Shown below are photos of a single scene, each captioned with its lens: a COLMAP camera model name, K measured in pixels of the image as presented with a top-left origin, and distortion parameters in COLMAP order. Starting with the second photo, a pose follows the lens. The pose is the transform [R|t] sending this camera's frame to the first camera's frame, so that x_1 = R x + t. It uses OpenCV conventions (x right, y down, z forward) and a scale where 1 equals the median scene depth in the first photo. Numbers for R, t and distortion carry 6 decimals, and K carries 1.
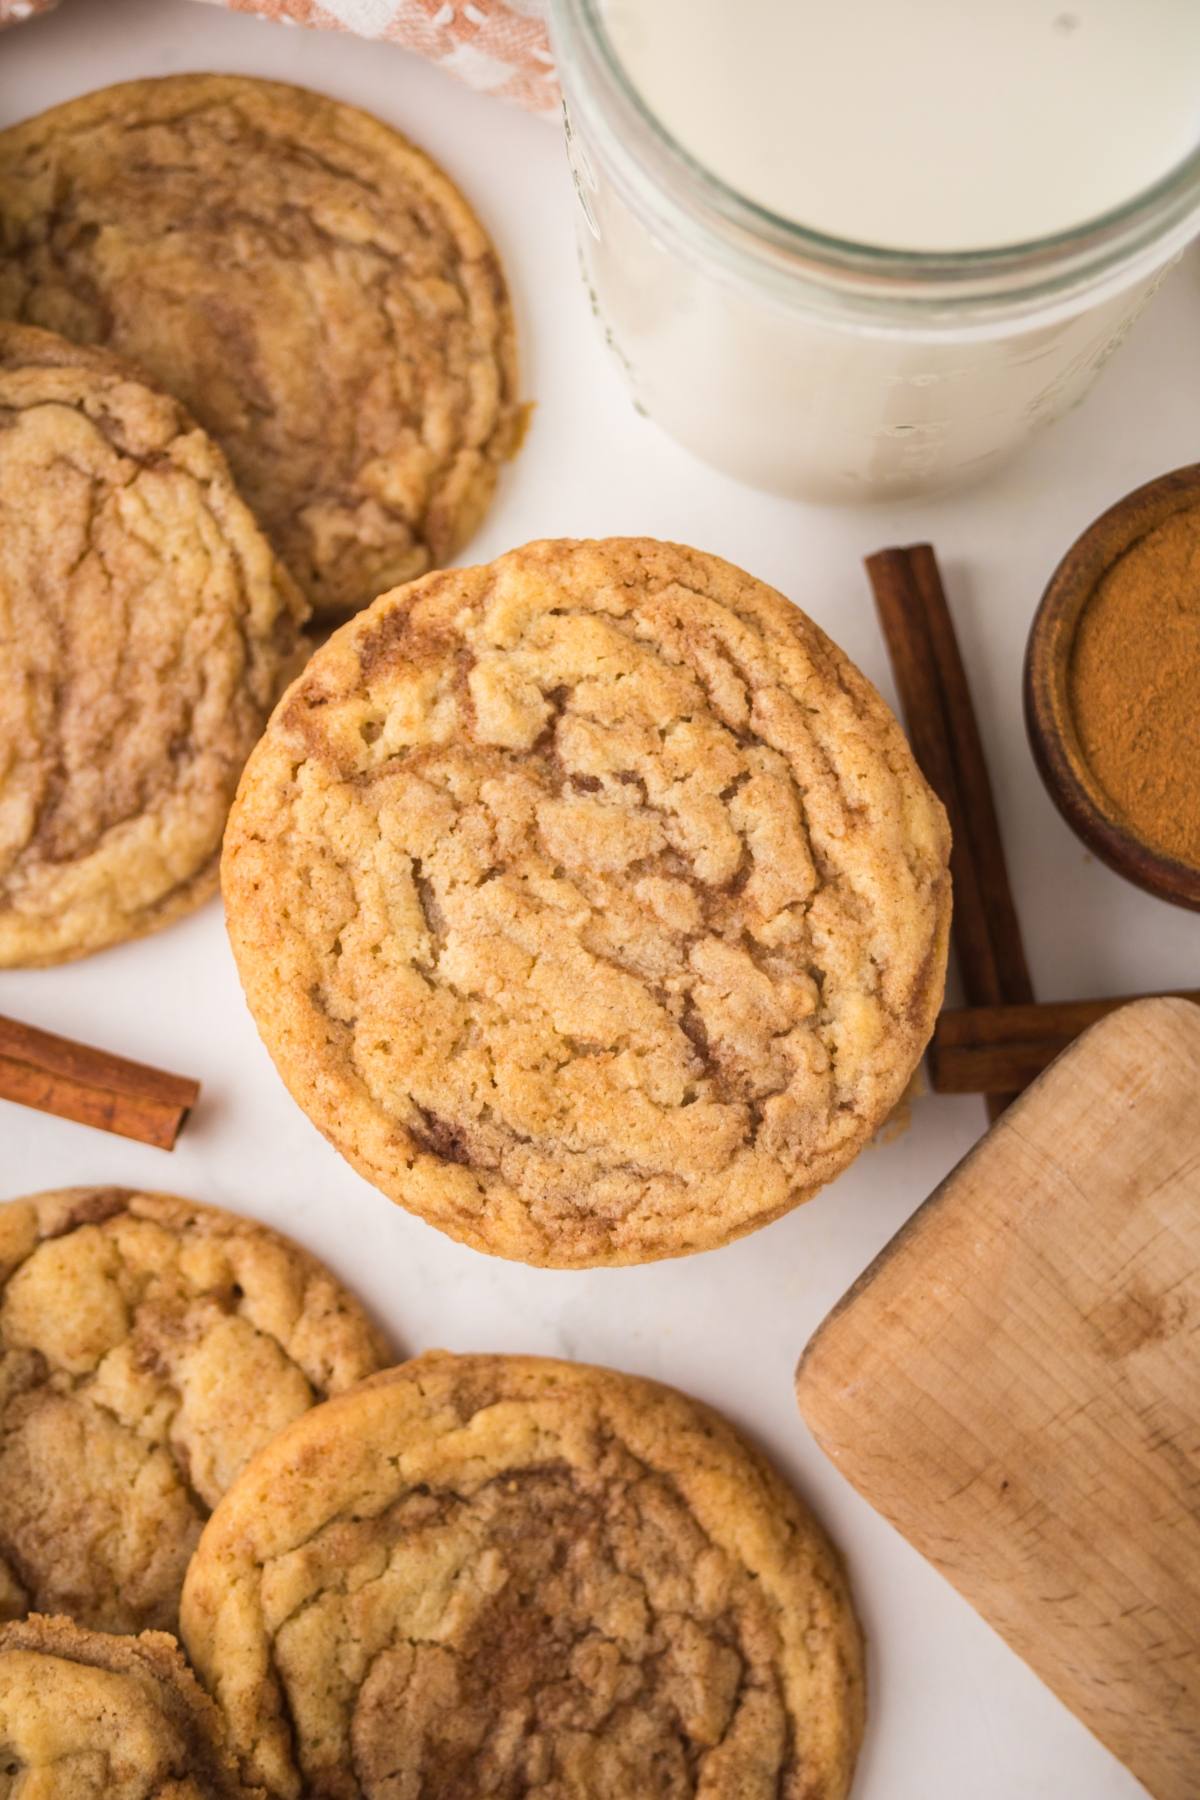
lens RADIAL K [[3642.6, 0, 600.0], [0, 3642.6, 900.0], [0, 0, 1]] dist [0.356769, -0.017764]
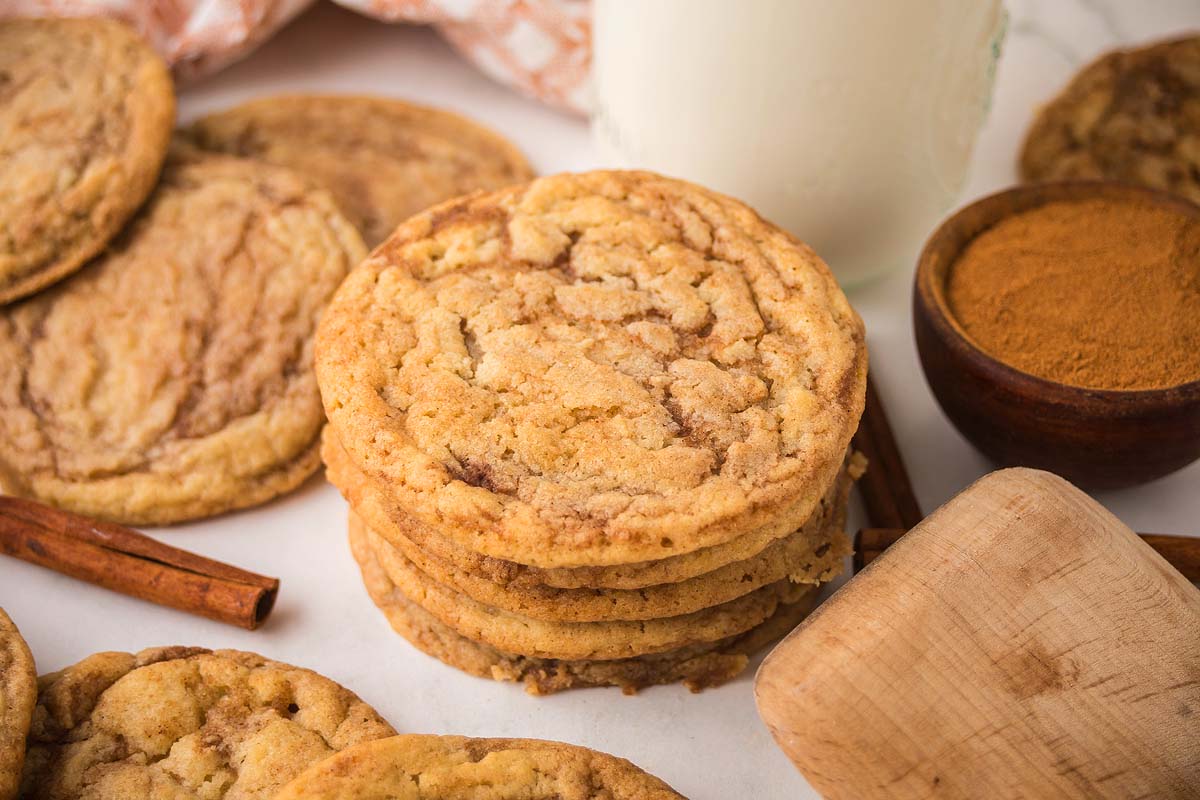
lens RADIAL K [[2408.8, 0, 600.0], [0, 2408.8, 400.0], [0, 0, 1]] dist [0.357400, 0.049485]
pose [[0.999761, 0.020707, -0.006943, 0.006217], [-0.020587, 0.787380, -0.616124, 0.552132], [-0.007291, 0.616120, 0.787619, 0.322839]]
